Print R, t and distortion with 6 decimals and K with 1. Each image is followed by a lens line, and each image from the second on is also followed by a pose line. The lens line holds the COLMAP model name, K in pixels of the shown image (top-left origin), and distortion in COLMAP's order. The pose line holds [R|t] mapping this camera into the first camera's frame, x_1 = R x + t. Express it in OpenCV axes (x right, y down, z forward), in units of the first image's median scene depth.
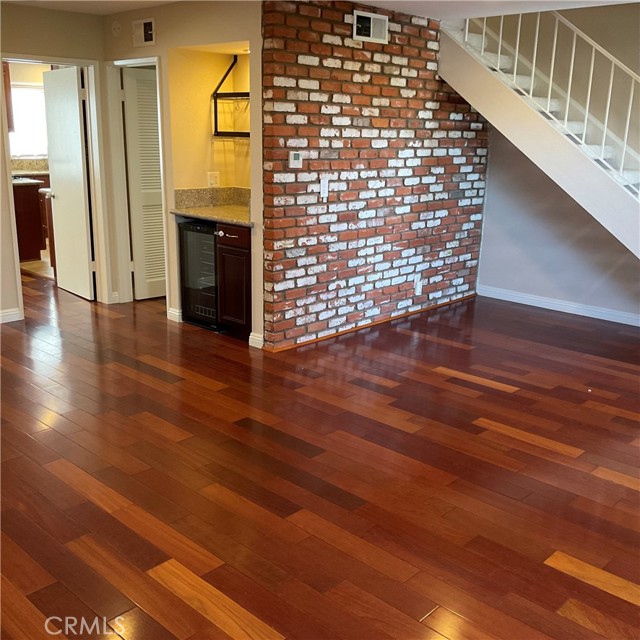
lens RADIAL K [[705.3, 0, 320.0], [0, 705.3, 320.0], [0, 0, 1]] dist [0.102460, -0.261777]
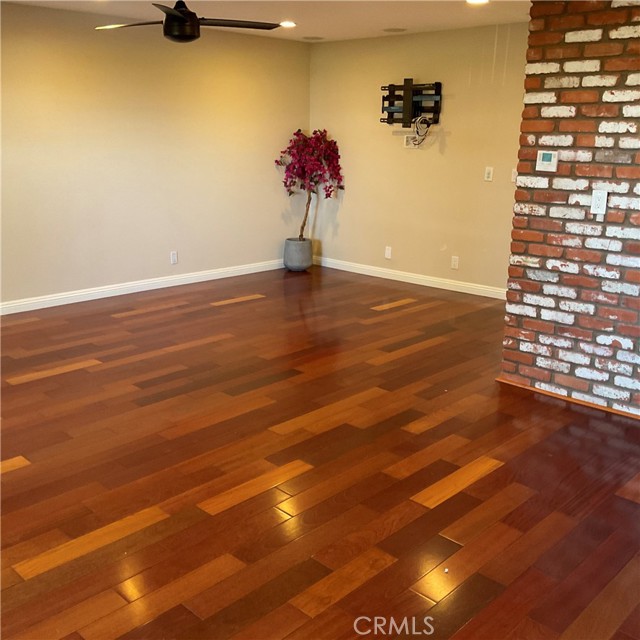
lens RADIAL K [[705.3, 0, 320.0], [0, 705.3, 320.0], [0, 0, 1]] dist [0.102460, -0.261777]
pose [[-0.013194, 0.231581, -0.972726, 0.780303], [-0.267914, 0.936423, 0.226572, -0.165329], [0.963352, 0.263596, 0.049689, 0.732400]]
